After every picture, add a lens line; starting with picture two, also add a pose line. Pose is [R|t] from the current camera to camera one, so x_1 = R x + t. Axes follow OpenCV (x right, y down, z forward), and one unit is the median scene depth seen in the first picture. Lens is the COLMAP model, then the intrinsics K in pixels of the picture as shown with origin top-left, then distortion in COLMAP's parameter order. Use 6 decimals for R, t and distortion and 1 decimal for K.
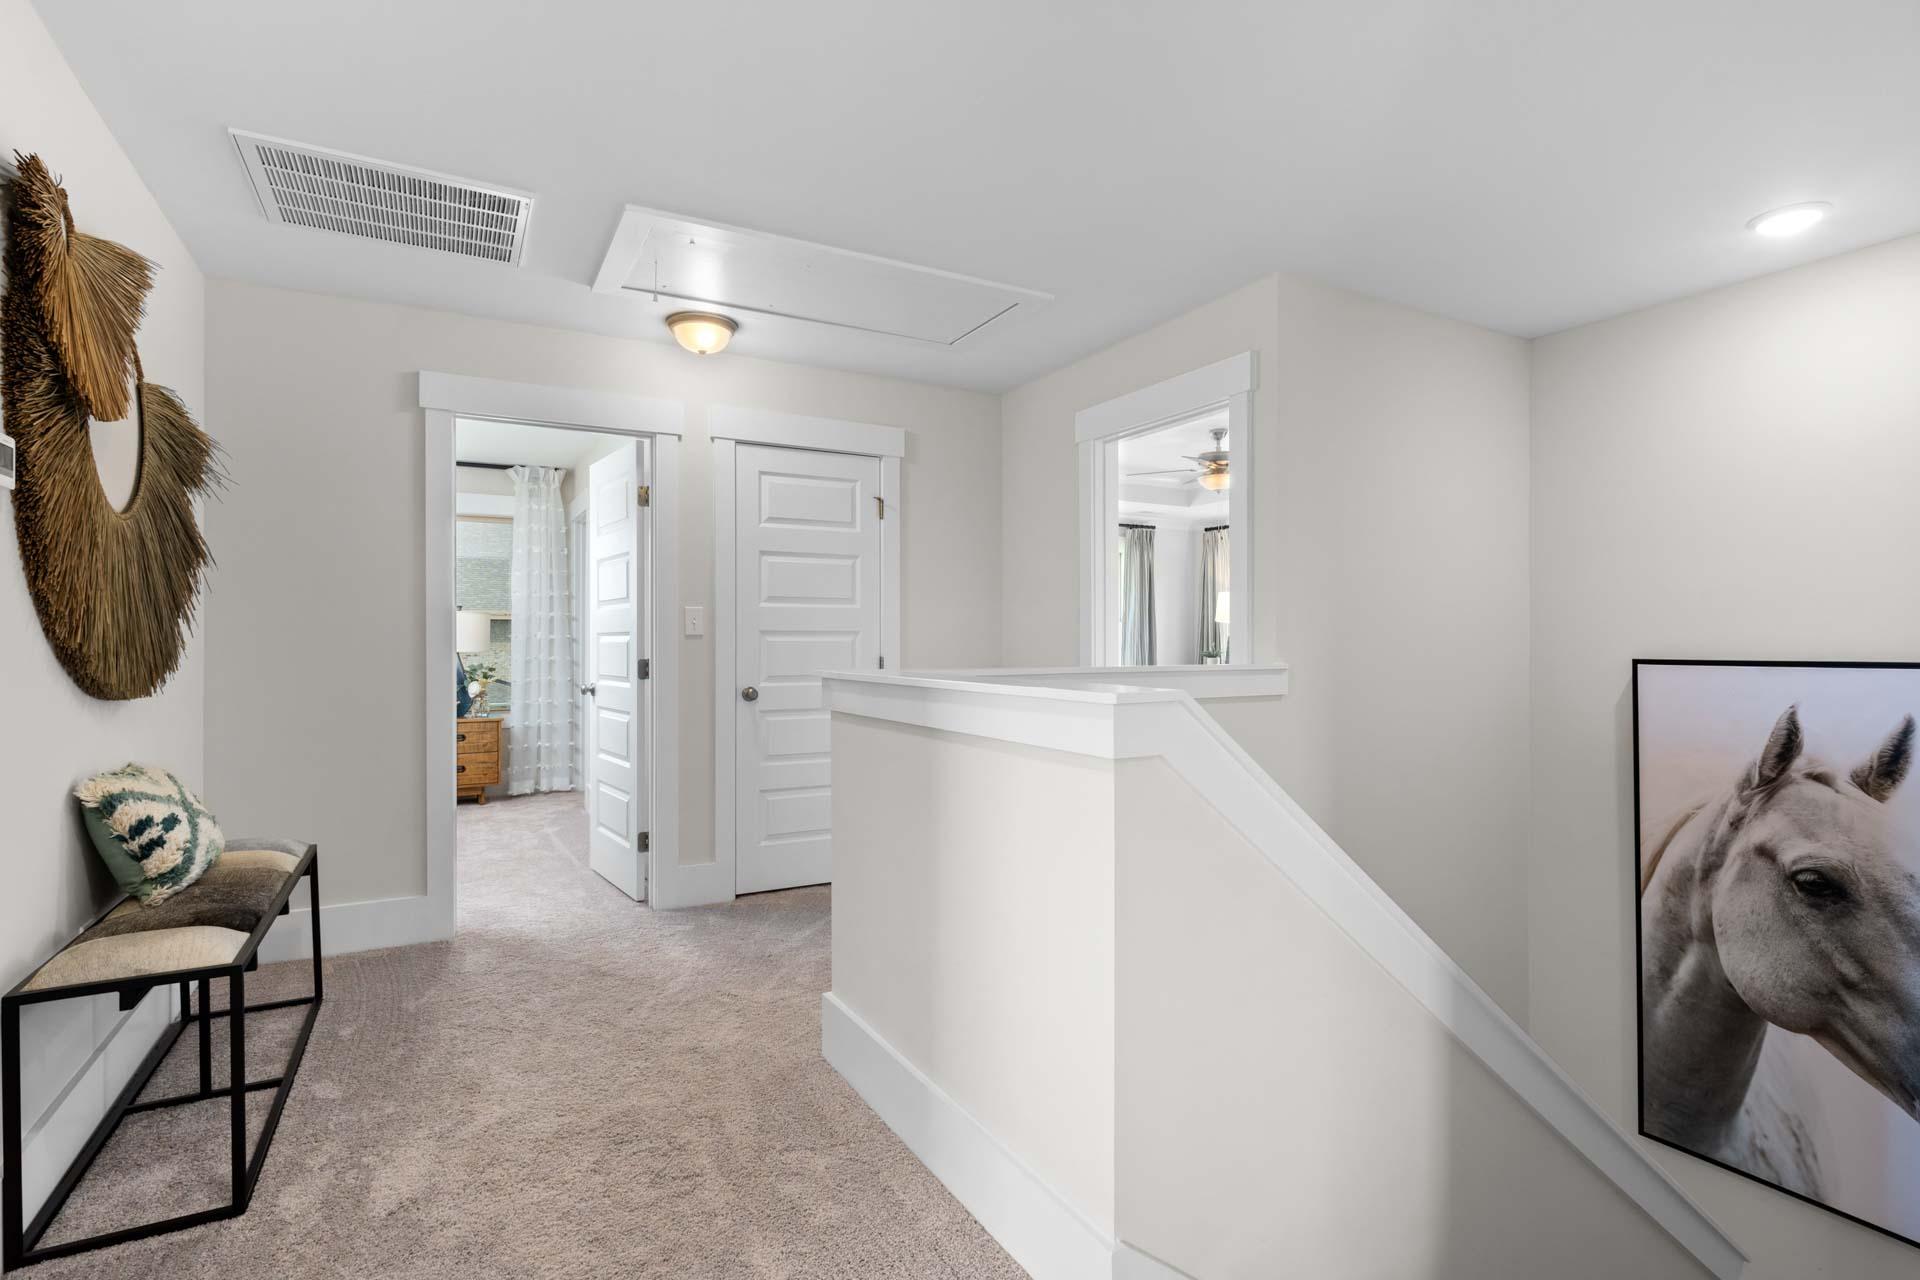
lens RADIAL K [[922.7, 0, 950.2], [0, 922.7, 641.5], [0, 0, 1]] dist [0.001840, 0.000727]
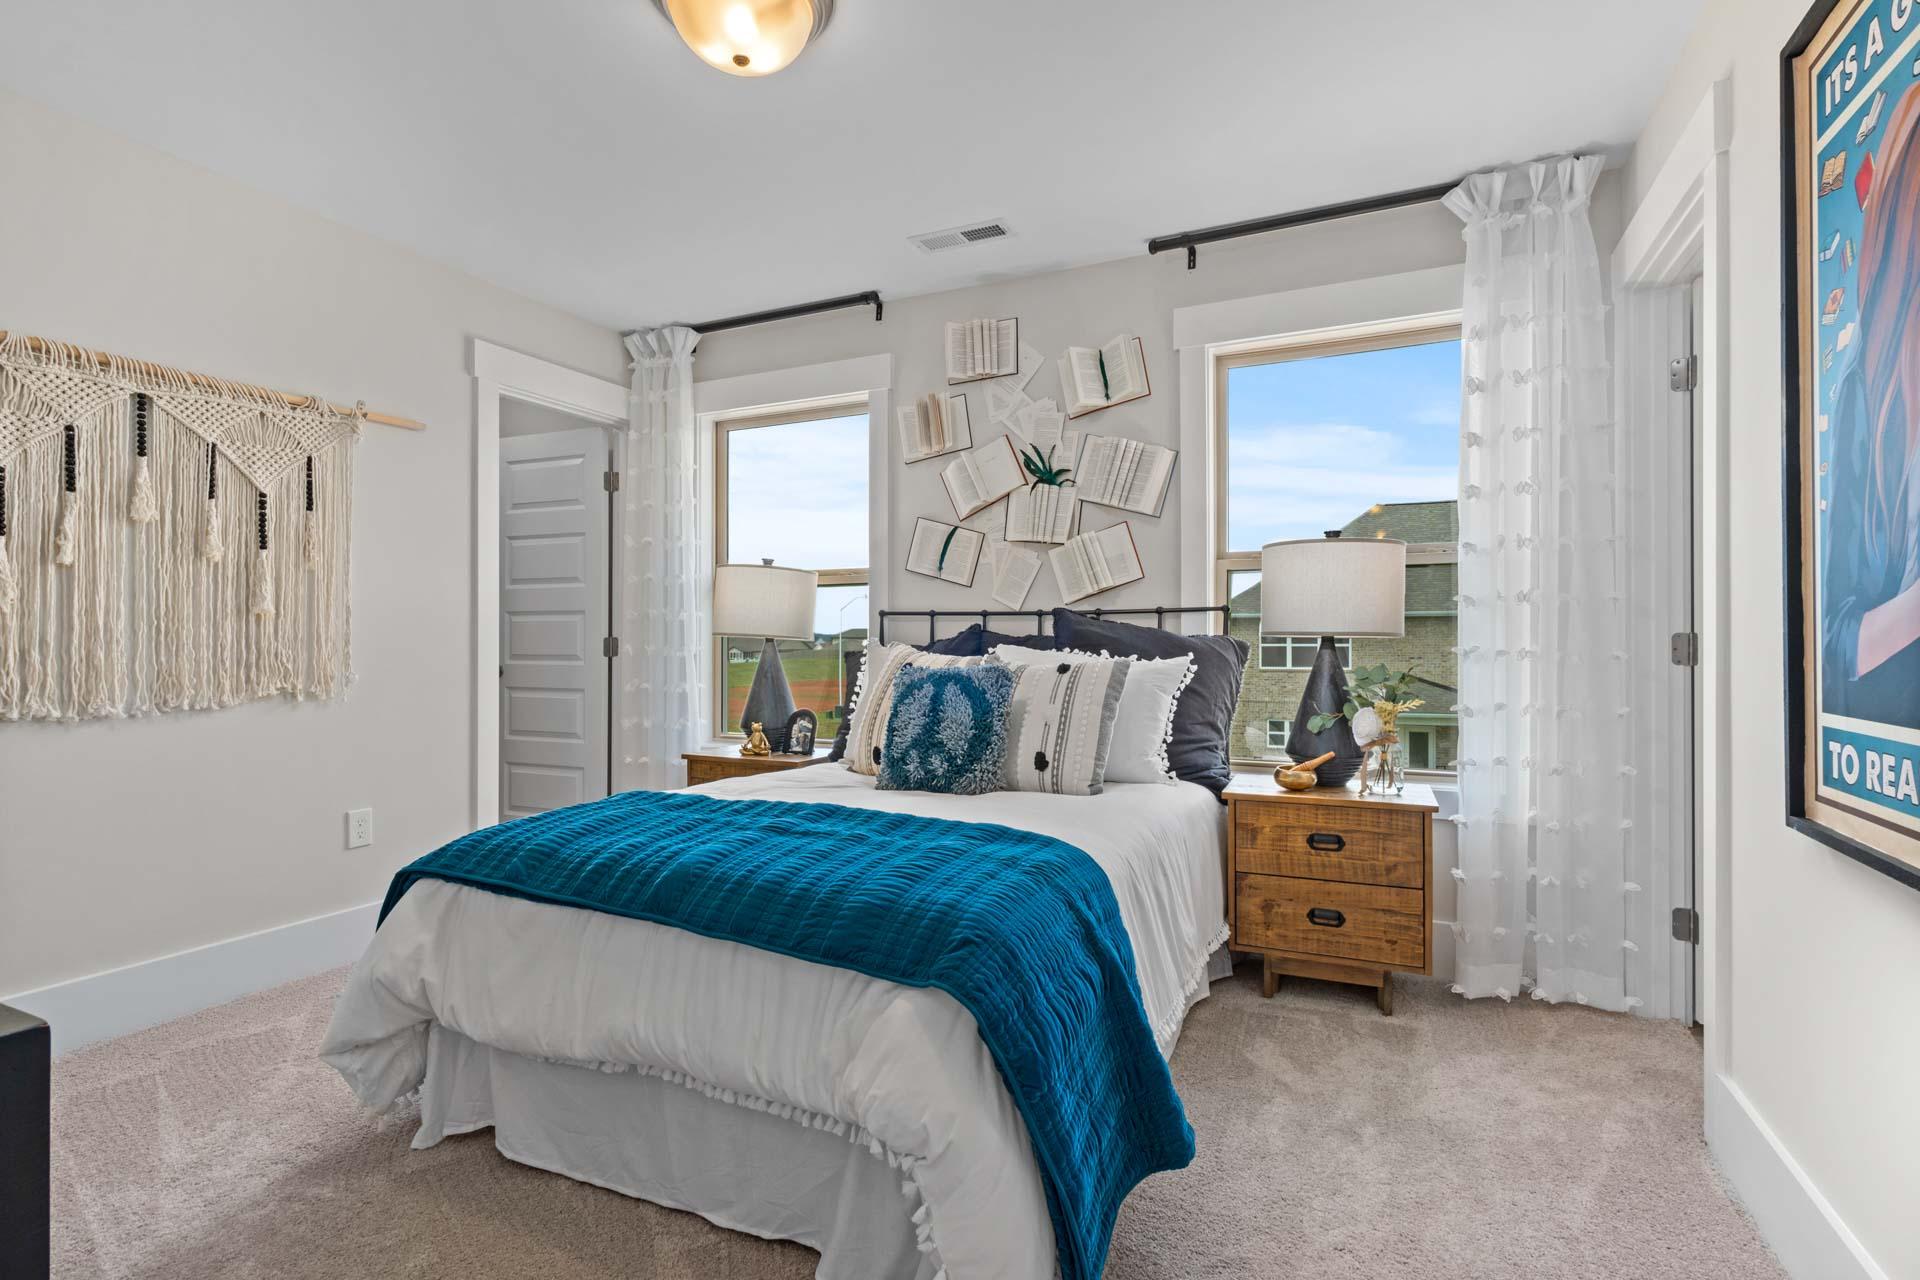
lens RADIAL K [[922.7, 0, 951.4], [0, 922.7, 637.2], [0, 0, 1]] dist [0.001840, 0.000727]
pose [[0.579214, -0.002619, -0.815172, -0.272134], [0.002896, 0.999995, -0.001155, 0.011156], [0.815171, -0.001692, 0.579218, 0.579962]]
